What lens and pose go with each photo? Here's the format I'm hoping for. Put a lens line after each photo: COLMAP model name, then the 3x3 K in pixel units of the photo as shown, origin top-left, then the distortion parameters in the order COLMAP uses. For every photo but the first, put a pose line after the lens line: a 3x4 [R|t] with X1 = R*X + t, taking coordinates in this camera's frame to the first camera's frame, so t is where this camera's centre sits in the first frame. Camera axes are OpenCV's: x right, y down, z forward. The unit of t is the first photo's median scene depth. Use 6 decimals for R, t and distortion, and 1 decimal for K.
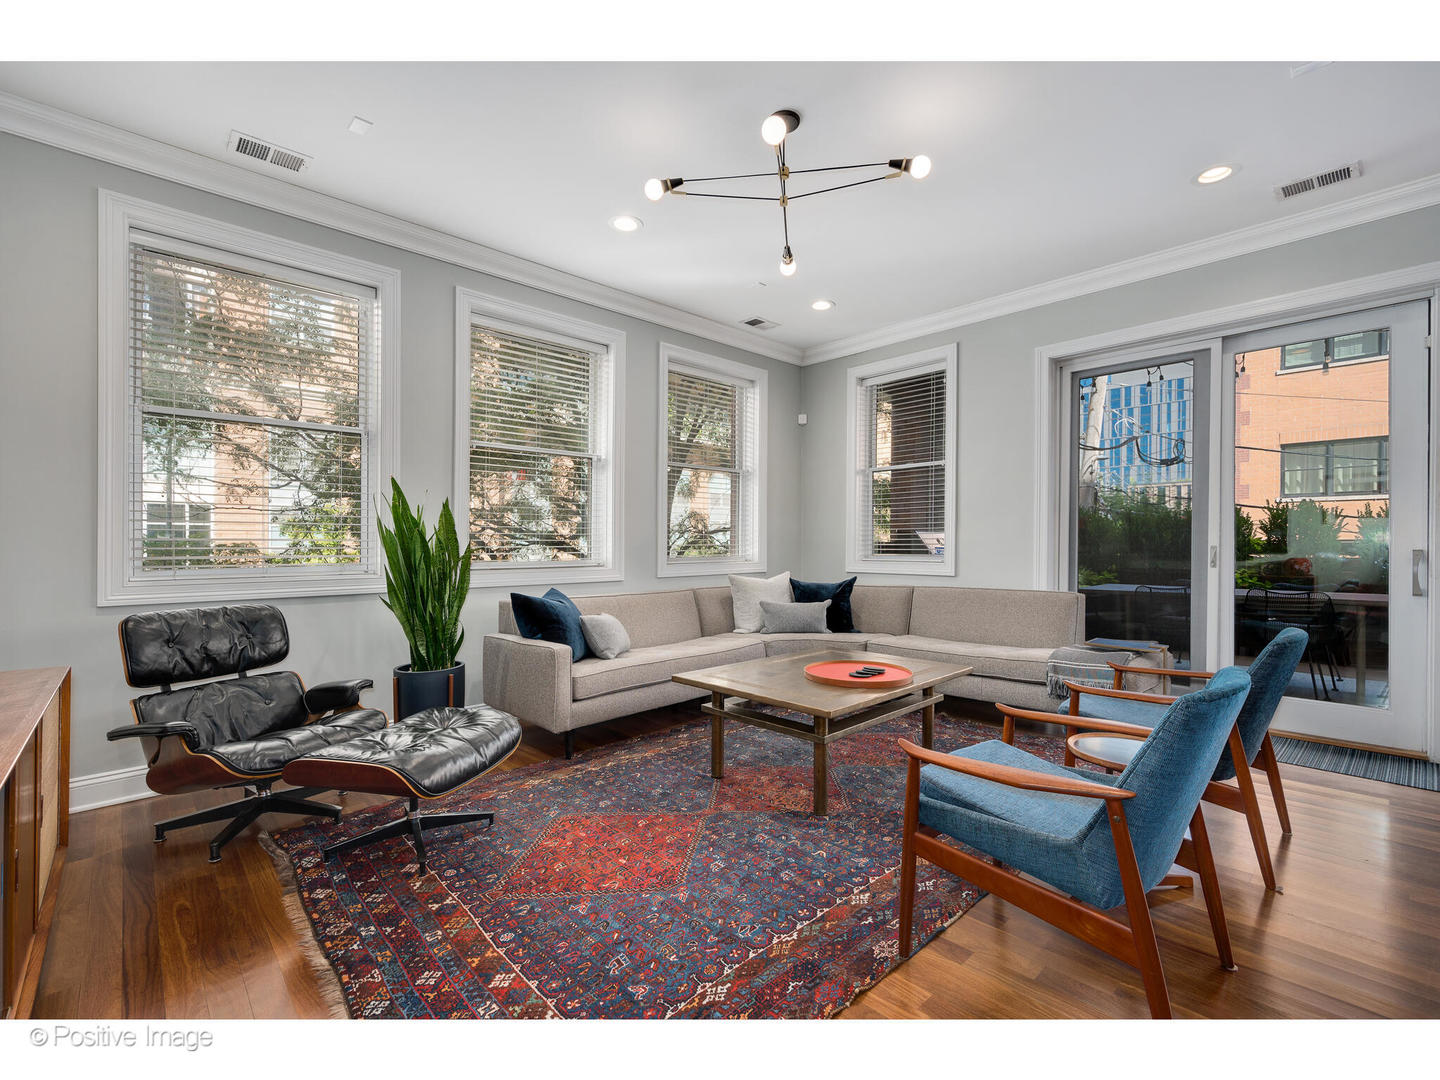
lens RADIAL K [[626.3, 0, 720.0], [0, 626.3, 543.6], [0, 0, 1]] dist [-0.002055, -0.000414]
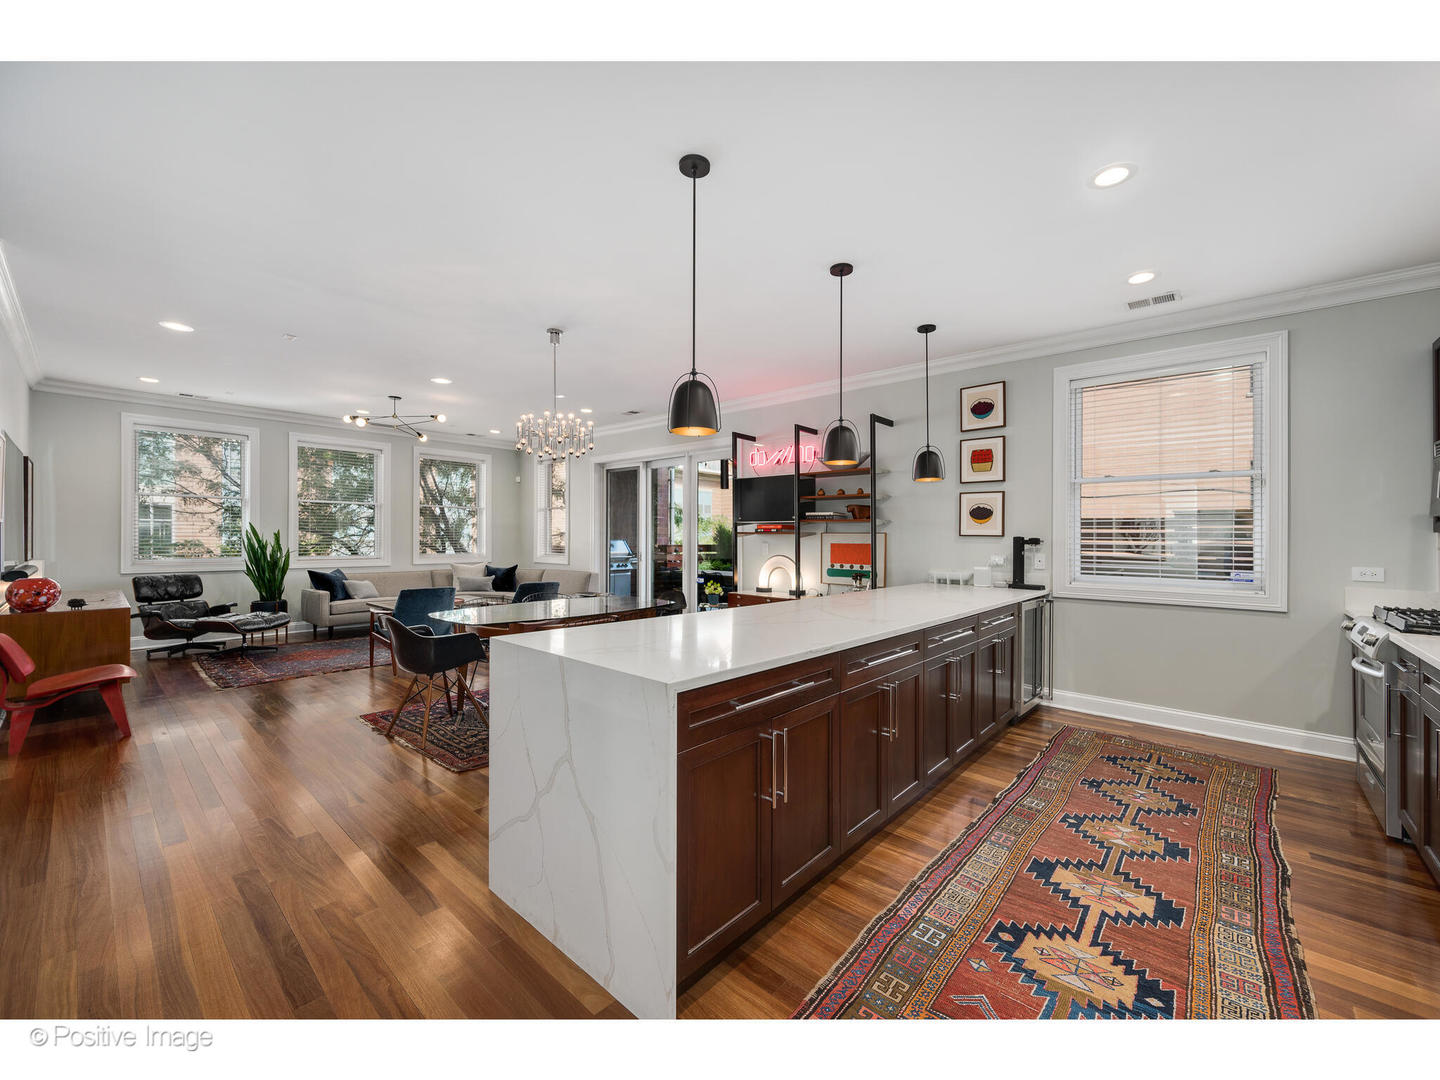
lens RADIAL K [[566.1, 0, 726.3], [0, 566.1, 540.8], [0, 0, 1]] dist [0.000032, 0.000130]
pose [[0.995891, 0.008127, 0.090190, 1.029084], [-0.008804, 0.999936, 0.007106, -0.060508], [-0.090127, -0.007870, 0.995899, -1.246871]]
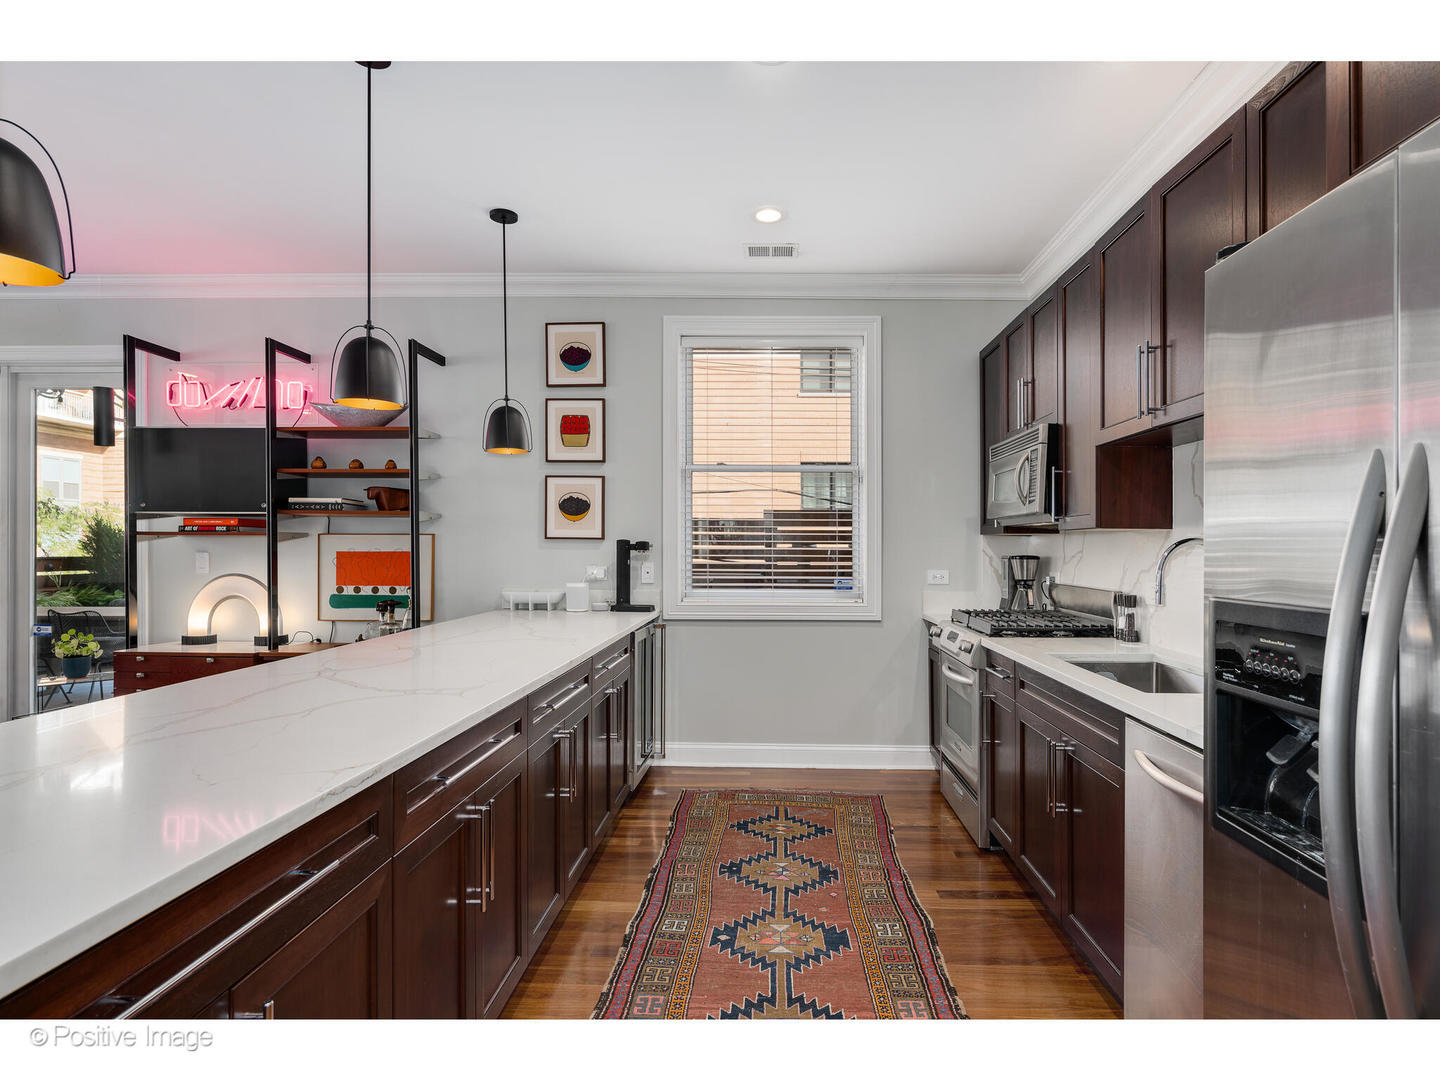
lens RADIAL K [[800.6, 0, 744.0], [0, 800.6, 540.9], [0, 0, 1]] dist [0.000103, -0.000256]
pose [[0.727746, 0.006505, 0.685816, 1.050186], [-0.004366, 0.999979, -0.004853, -0.058721], [-0.685833, 0.000538, 0.727759, -1.099290]]
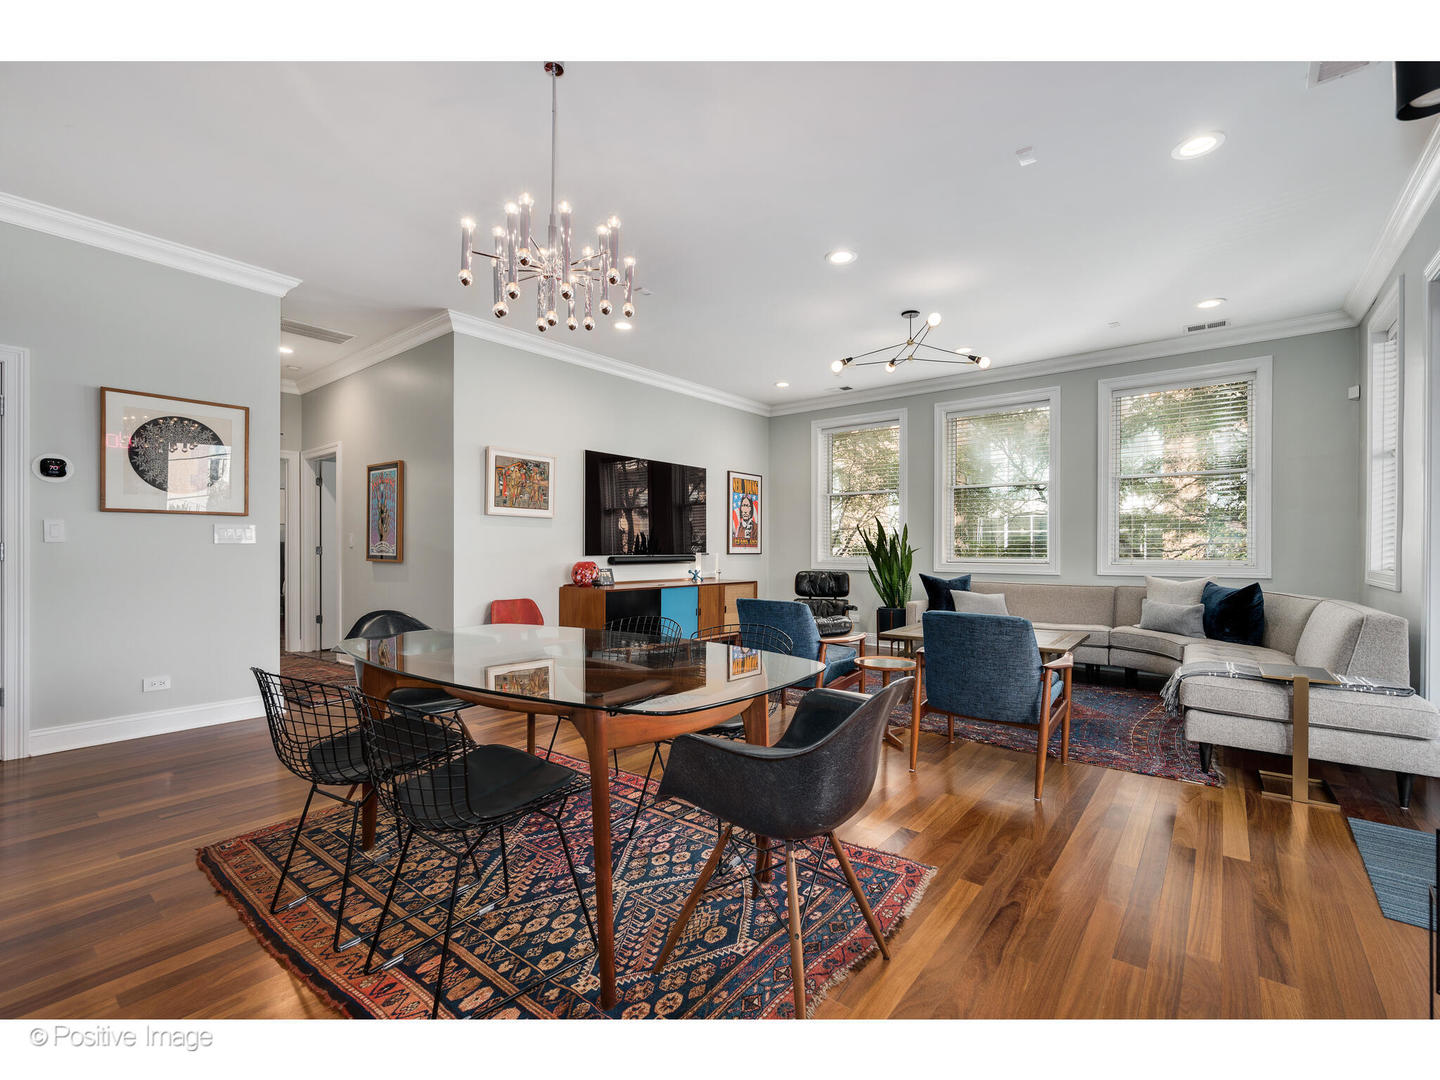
lens RADIAL K [[626.3, 0, 720.0], [0, 626.3, 543.6], [0, 0, 1]] dist [-0.002055, -0.000414]
pose [[0.156445, -0.002947, -0.987682, 1.398333], [0.000825, 0.999996, -0.002853, -0.003158], [0.987686, -0.000369, 0.156447, 0.126688]]
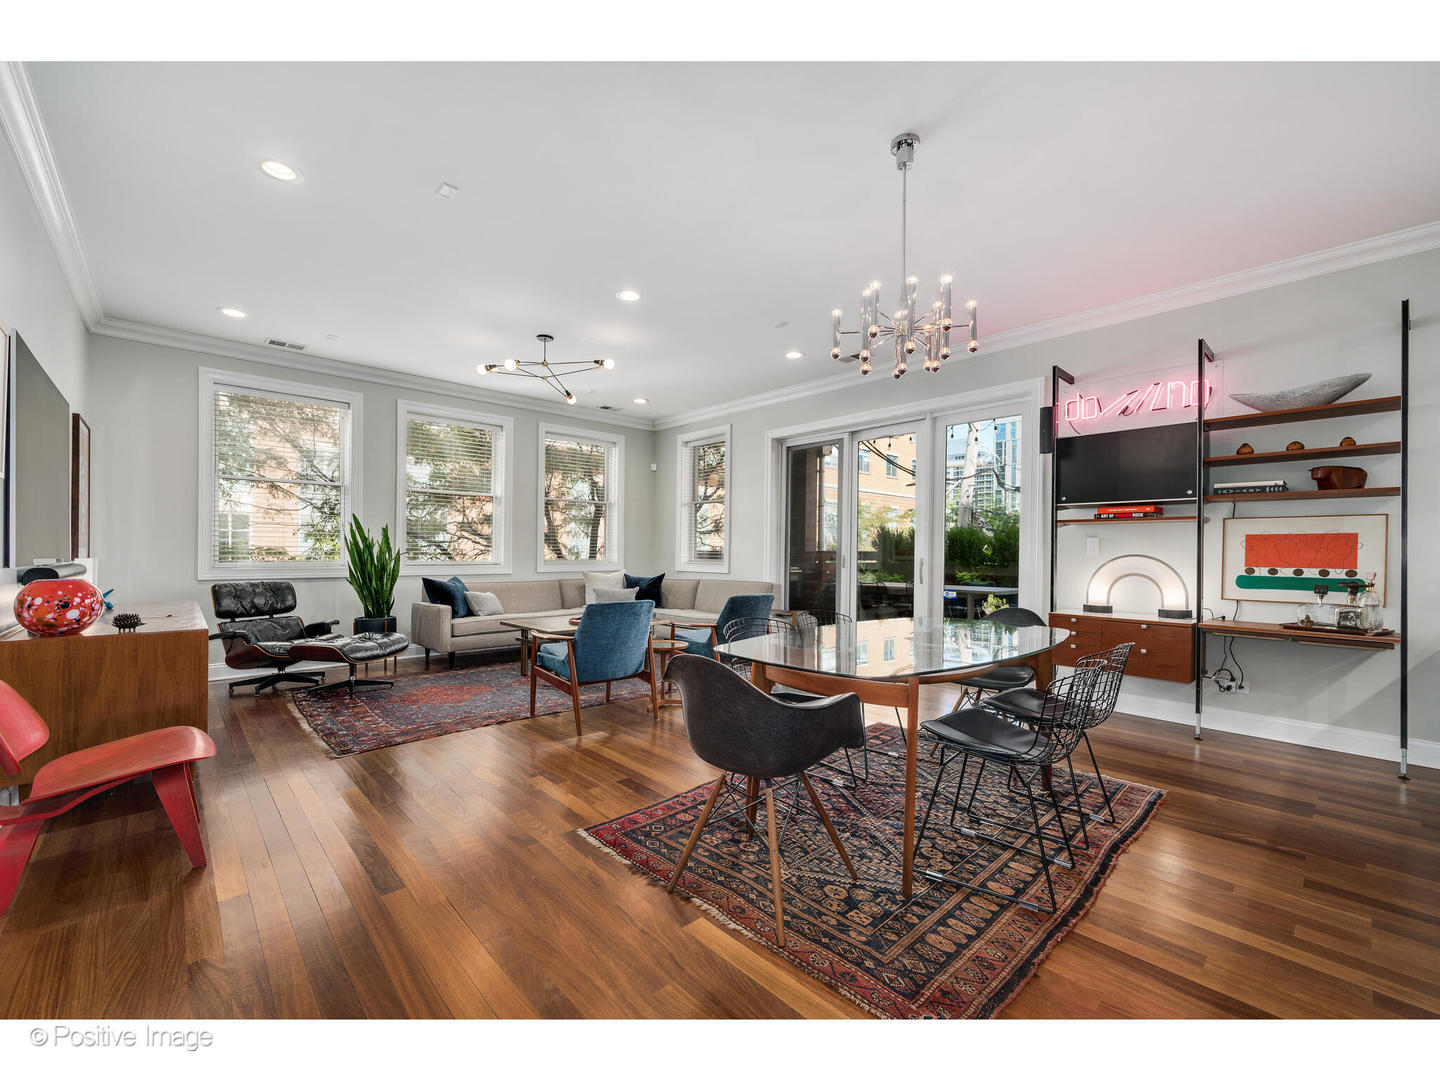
lens RADIAL K [[591.9, 0, 724.8], [0, 591.9, 553.2], [0, 0, 1]] dist [0.000334, 0.000228]
pose [[0.999956, 0.008704, -0.003598, 0.529485], [-0.008694, 0.999958, 0.002927, -0.003754], [0.003623, -0.002896, 0.999989, -0.679177]]
